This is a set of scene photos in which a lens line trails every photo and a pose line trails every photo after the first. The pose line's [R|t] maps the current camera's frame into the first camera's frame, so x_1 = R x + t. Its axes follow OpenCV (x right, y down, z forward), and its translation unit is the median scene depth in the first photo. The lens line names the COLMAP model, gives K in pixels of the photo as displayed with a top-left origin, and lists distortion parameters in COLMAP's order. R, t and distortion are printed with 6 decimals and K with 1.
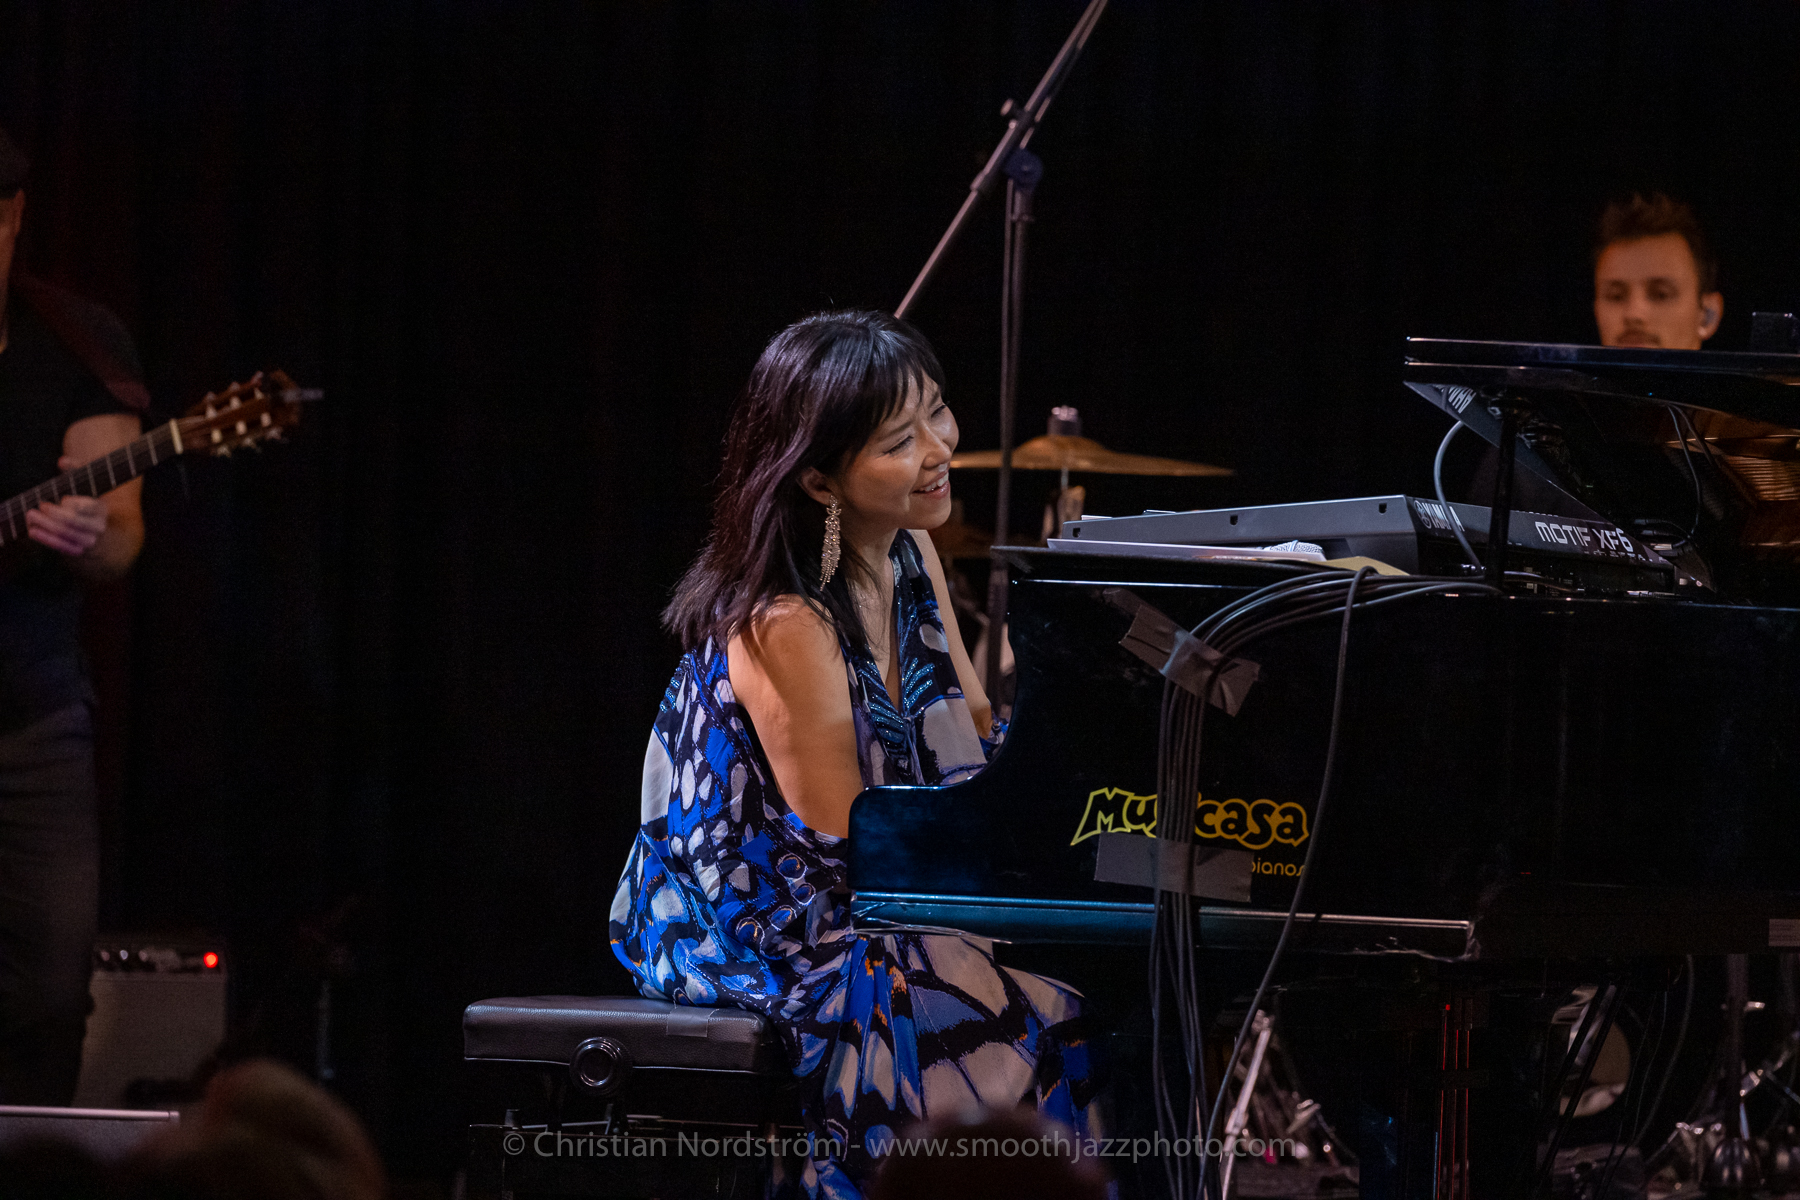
lens RADIAL K [[11115.6, 0, 900.0], [0, 11115.6, 600.0], [0, 0, 1]] dist [-0.436966, -3.910395]
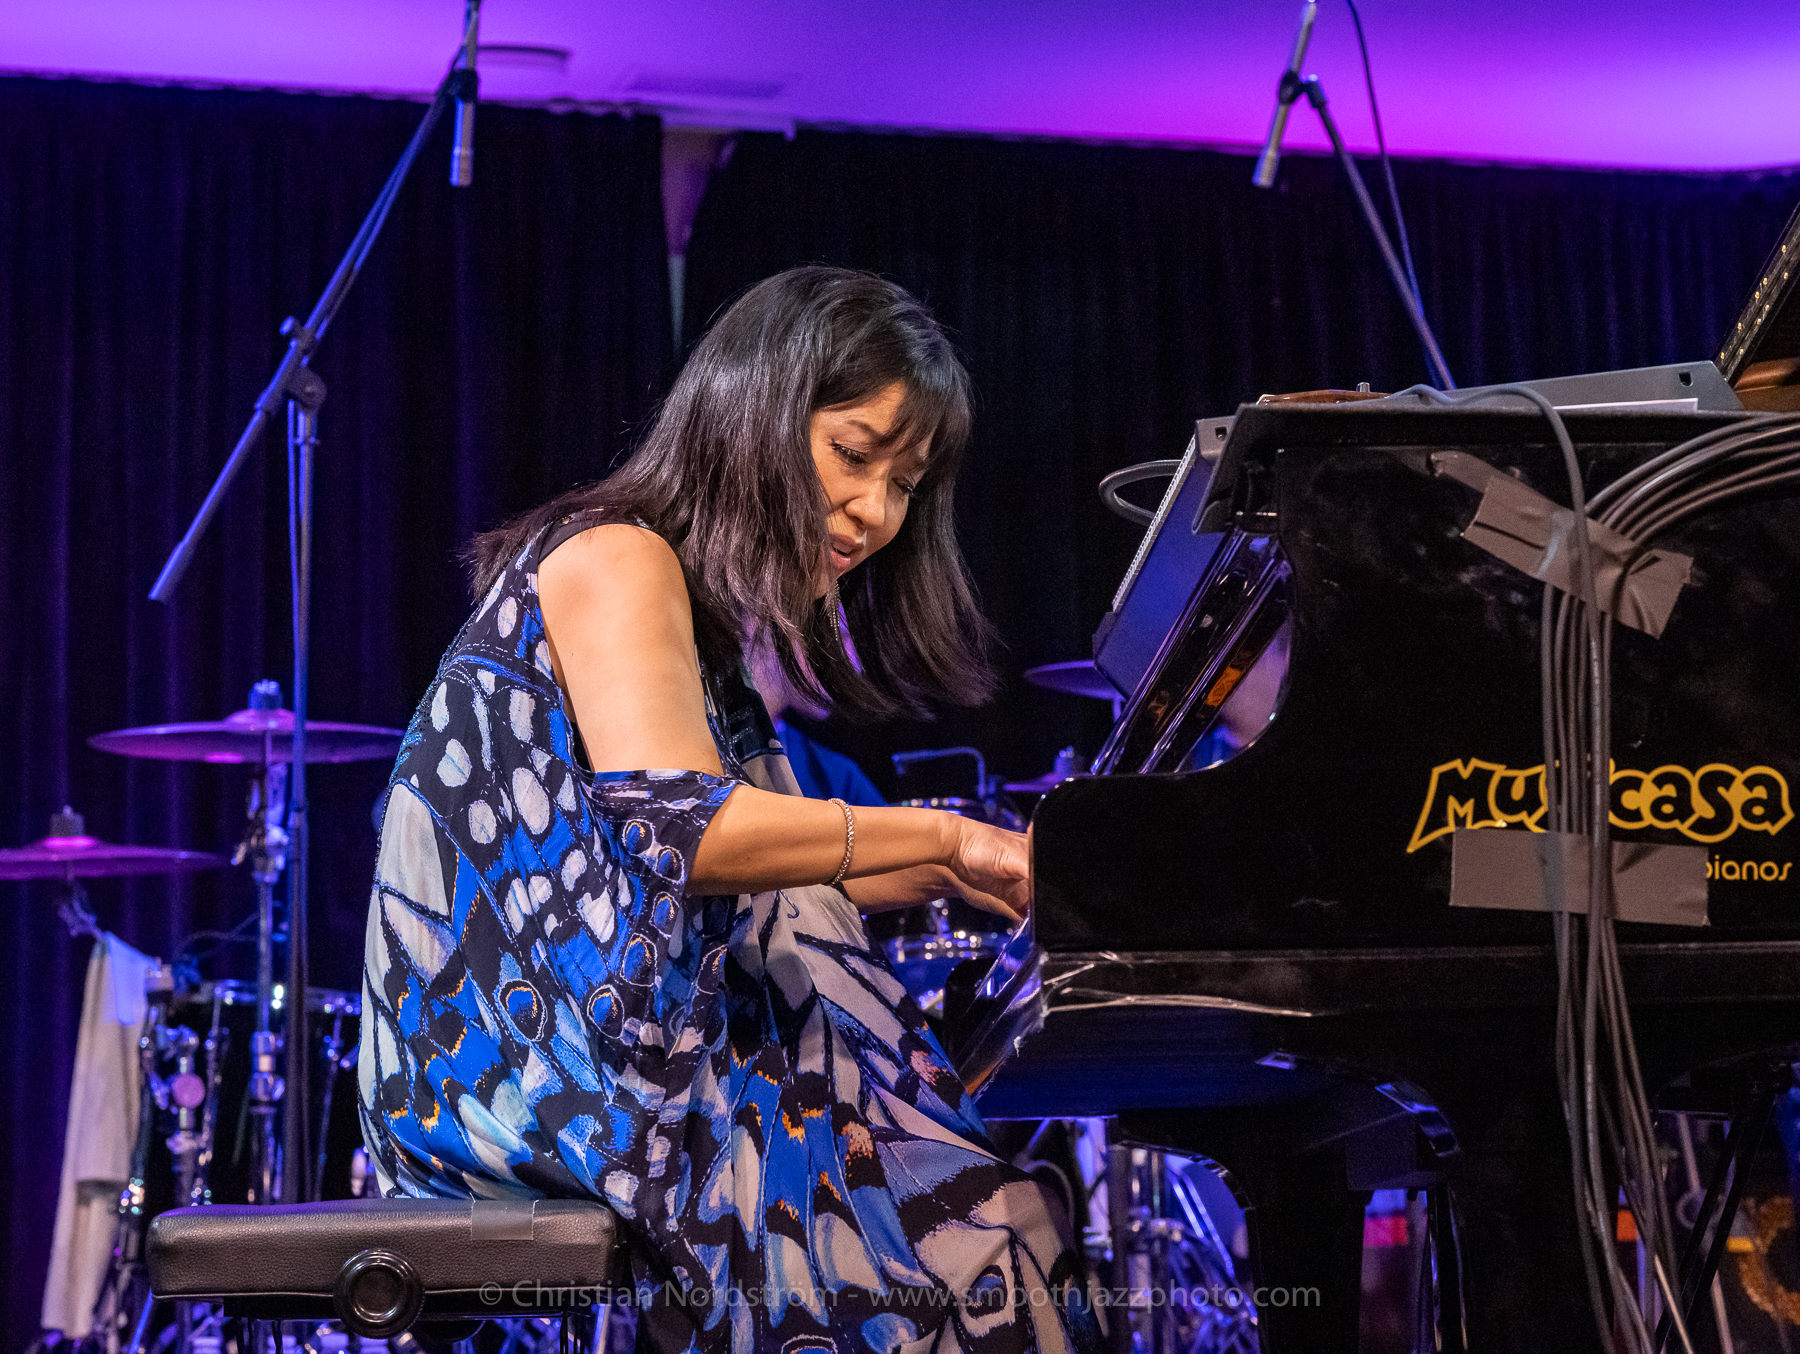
lens RADIAL K [[4702.2, 0, 900.3], [0, 4702.2, 568.9], [0, 0, 1]] dist [-0.038532, 0.103650]
pose [[0.930117, 0.003119, 0.367251, -0.110519], [0.049942, 0.989601, -0.134890, 0.040911], [-0.363853, 0.143804, 0.920289, 0.763151]]
